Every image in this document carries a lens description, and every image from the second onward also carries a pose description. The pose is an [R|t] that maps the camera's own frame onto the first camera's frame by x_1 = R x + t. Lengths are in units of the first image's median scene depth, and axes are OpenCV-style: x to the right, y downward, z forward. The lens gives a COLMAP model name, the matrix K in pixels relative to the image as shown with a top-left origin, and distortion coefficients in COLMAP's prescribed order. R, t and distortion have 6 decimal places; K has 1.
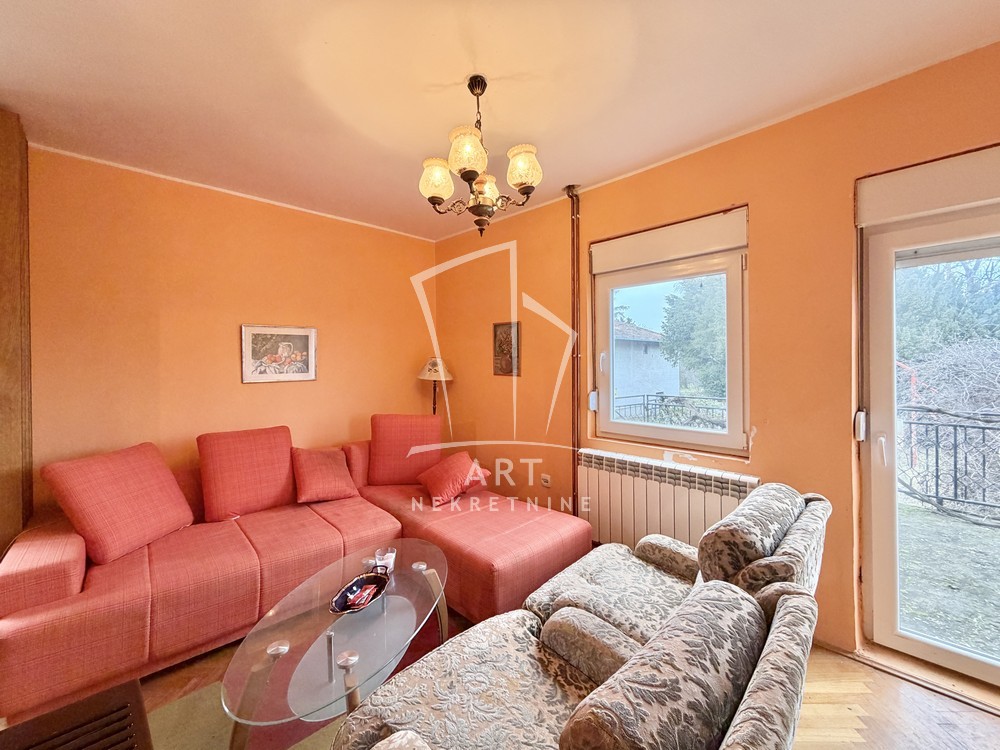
lens RADIAL K [[409.3, 0, 497.1], [0, 409.3, 364.6], [0, 0, 1]] dist [-0.000319, -0.000017]
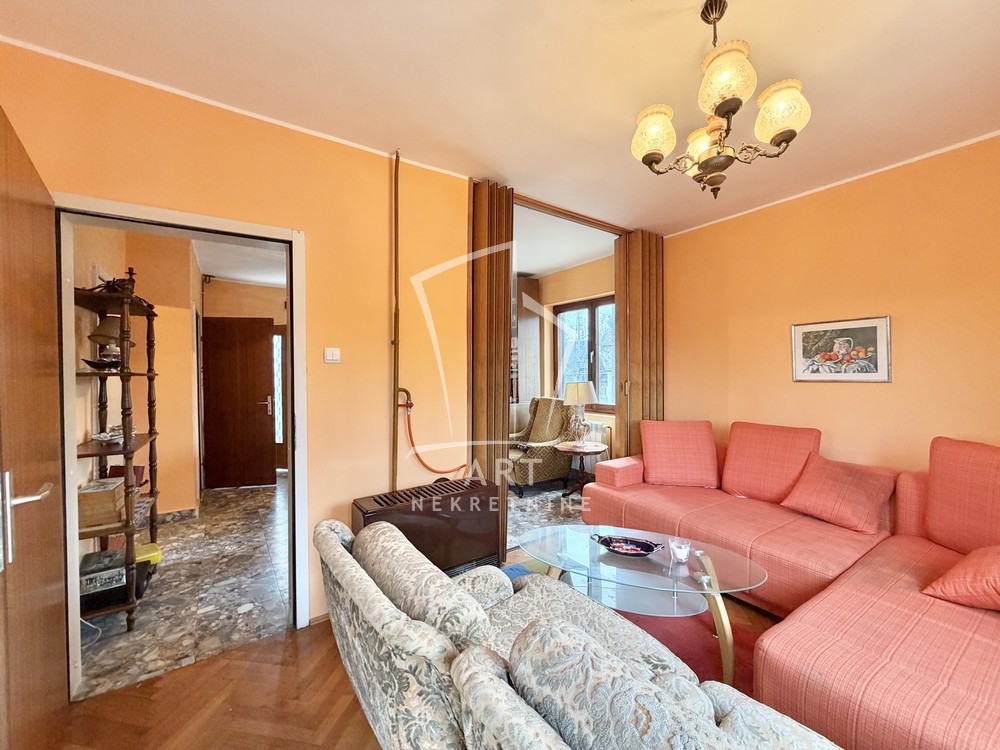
lens RADIAL K [[395.8, 0, 495.9], [0, 395.8, 377.1], [0, 0, 1]] dist [-0.000407, 0.000068]
pose [[-0.168458, 0.021612, -0.985472, 0.463656], [0.008213, 0.999756, 0.020521, 0.007035], [0.985675, -0.004637, -0.168594, 0.413476]]
